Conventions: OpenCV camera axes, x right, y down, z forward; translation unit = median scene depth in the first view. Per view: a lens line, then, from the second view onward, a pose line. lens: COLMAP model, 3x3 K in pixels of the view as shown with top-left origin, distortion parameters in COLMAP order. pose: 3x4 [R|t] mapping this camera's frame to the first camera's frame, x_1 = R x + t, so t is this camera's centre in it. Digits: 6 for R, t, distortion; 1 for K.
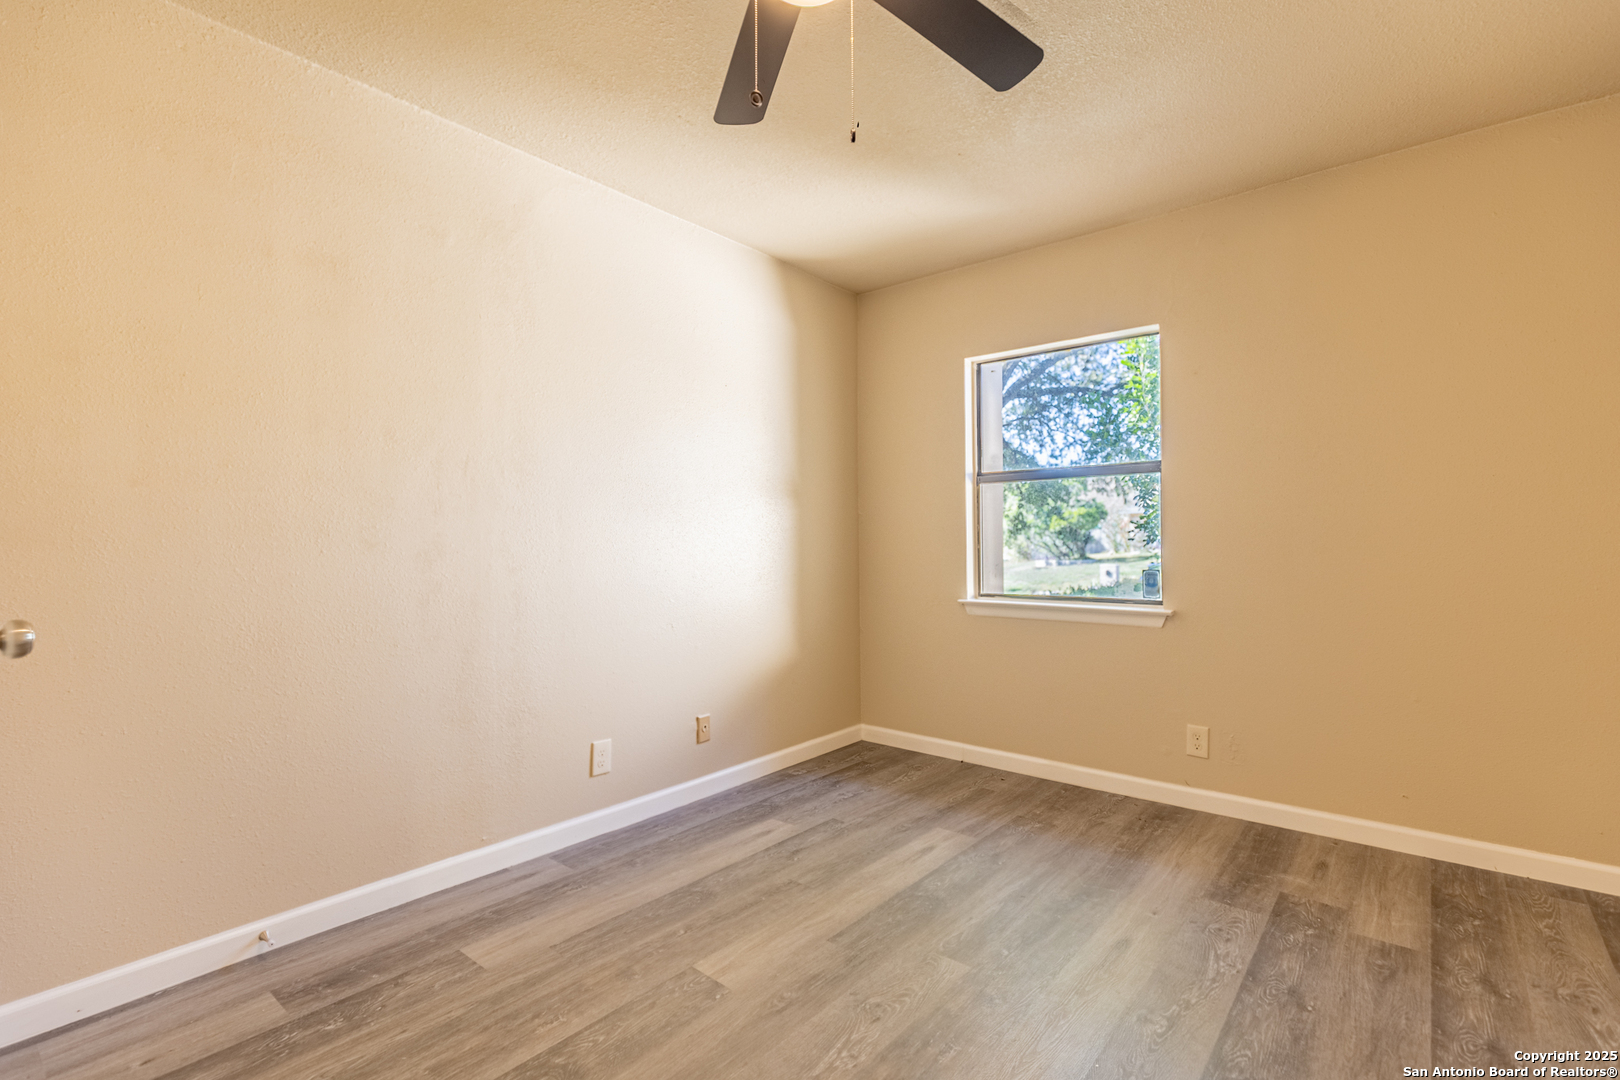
lens RADIAL K [[731.3, 0, 818.1], [0, 731.3, 536.1], [0, 0, 1]] dist [0.011385, -0.001231]
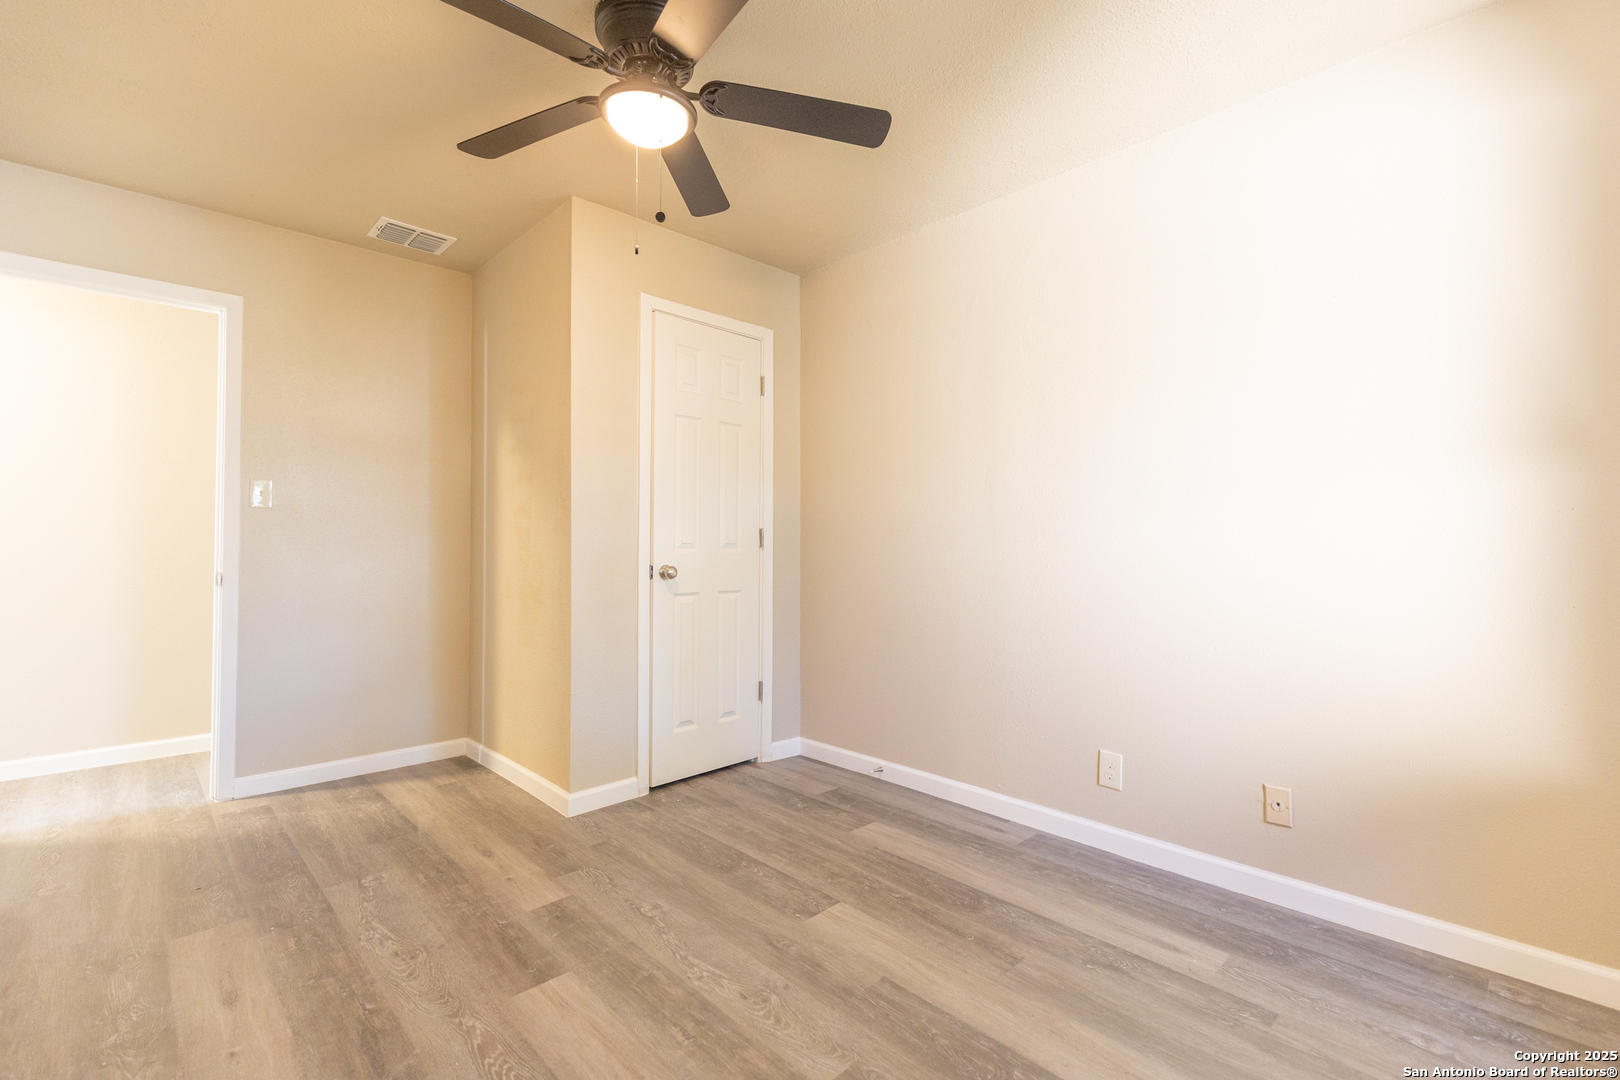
lens RADIAL K [[731.3, 0, 818.1], [0, 731.3, 536.1], [0, 0, 1]] dist [0.011385, -0.001231]
pose [[-0.104174, -0.001986, -0.994557, 0.828704], [0.009121, 0.999954, -0.002952, 0.009683], [0.994517, -0.009379, -0.104151, 0.917842]]
